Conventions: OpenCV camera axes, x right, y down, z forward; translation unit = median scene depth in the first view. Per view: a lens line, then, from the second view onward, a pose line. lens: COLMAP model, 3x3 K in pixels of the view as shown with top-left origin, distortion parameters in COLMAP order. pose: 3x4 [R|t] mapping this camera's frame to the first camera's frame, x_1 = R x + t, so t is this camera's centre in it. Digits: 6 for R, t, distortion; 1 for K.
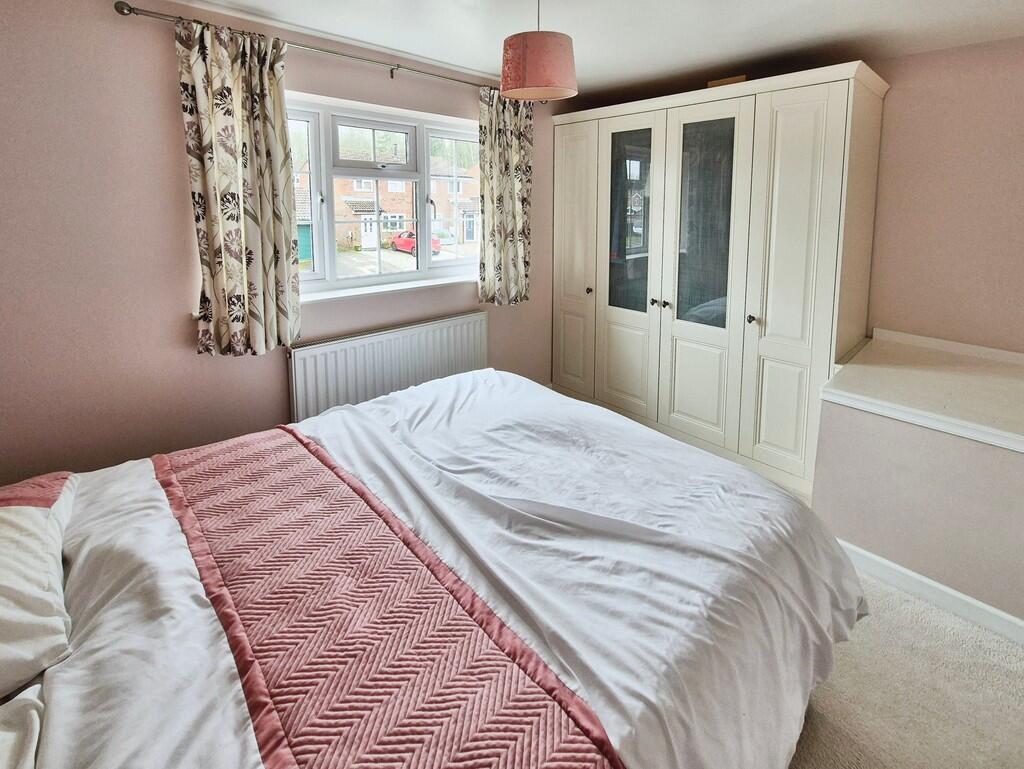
lens RADIAL K [[864.2, 0, 512.0], [0, 864.2, 384.5], [0, 0, 1]] dist [-0.001688, -0.000578]
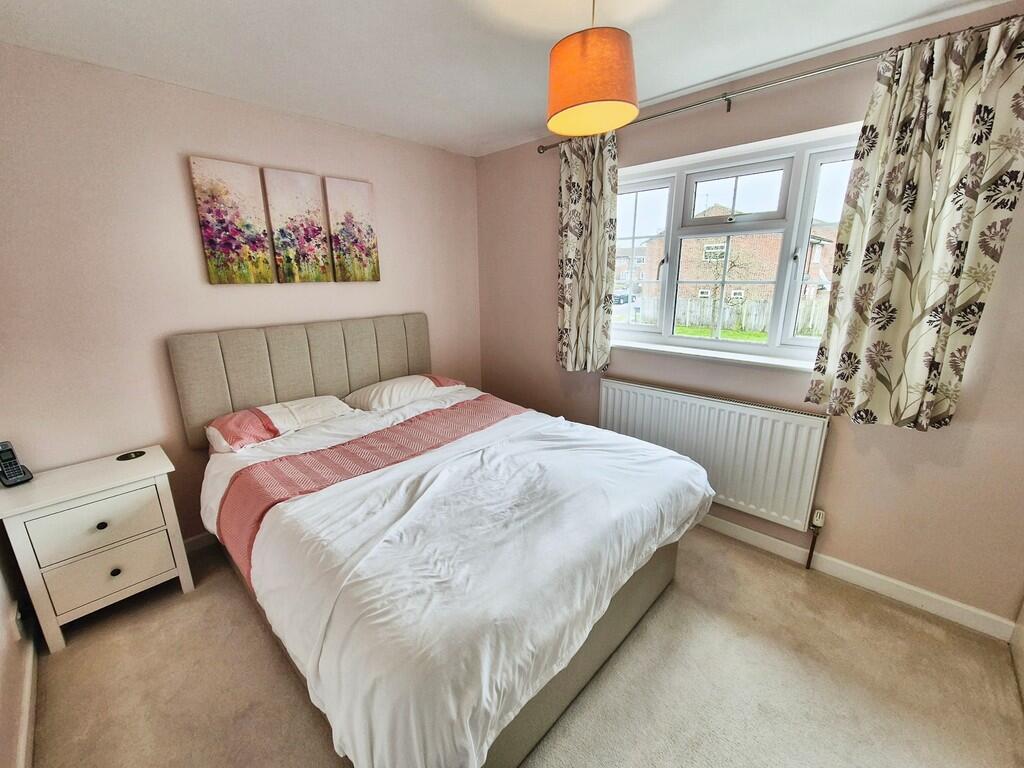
lens RADIAL K [[420.0, 0, 512.0], [0, 420.0, 384.0], [0, 0, 1]] dist [-0.000743, -0.000278]
pose [[-0.156432, 0.264678, -0.951564, 0.349446], [-0.173502, 0.941080, 0.290285, -0.178670], [0.972330, 0.210508, -0.101293, 0.861655]]
